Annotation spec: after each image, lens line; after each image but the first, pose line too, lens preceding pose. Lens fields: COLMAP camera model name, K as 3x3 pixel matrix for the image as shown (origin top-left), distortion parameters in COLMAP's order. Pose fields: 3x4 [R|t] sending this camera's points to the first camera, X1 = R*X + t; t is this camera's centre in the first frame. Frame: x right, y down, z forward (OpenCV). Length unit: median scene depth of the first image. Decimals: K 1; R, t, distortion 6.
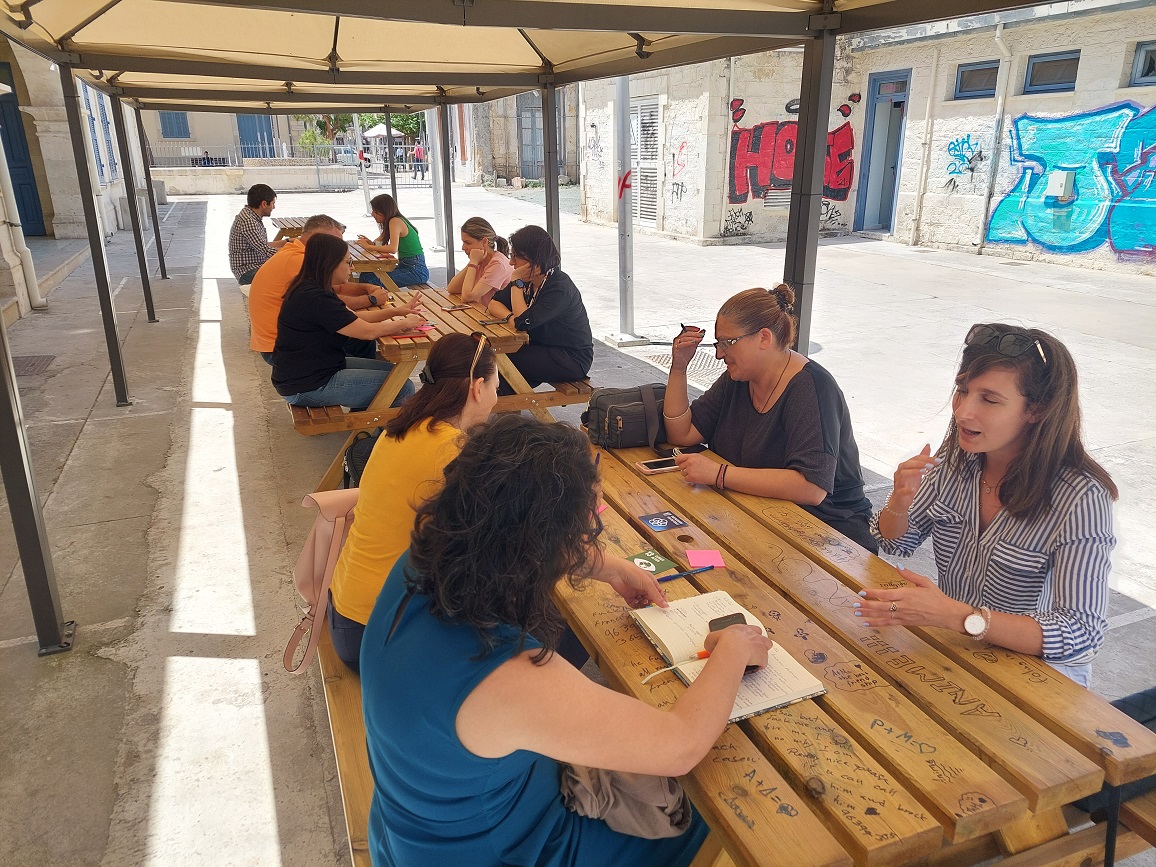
lens RADIAL K [[847.3, 0, 579.8], [0, 847.3, 435.5], [0, 0, 1]] dist [0.045738, -0.029173]
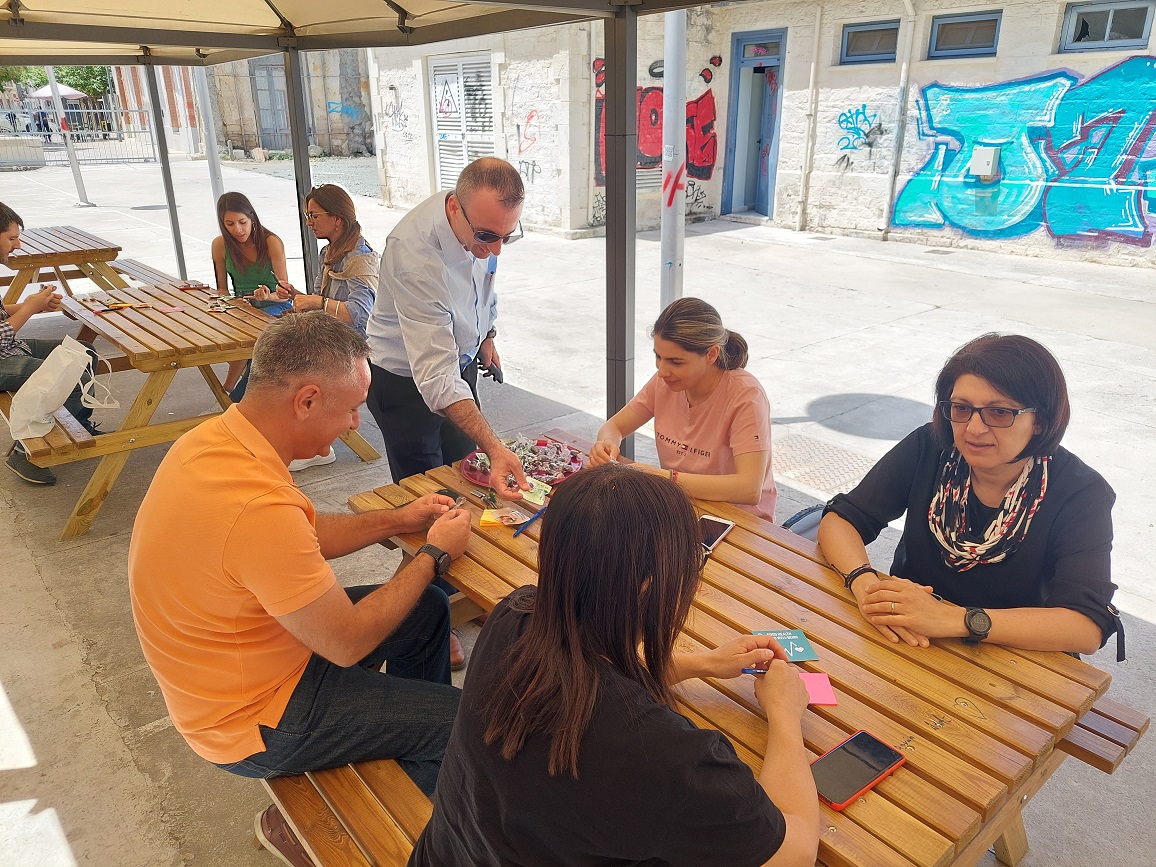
lens RADIAL K [[847.3, 0, 577.9], [0, 847.3, 425.2], [0, 0, 1]] dist [0.045738, -0.029173]
pose [[0.950222, -0.103687, 0.293814, -0.119630], [0.096258, 0.994565, 0.039676, -0.085112], [-0.296331, -0.009419, 0.955039, 0.239230]]
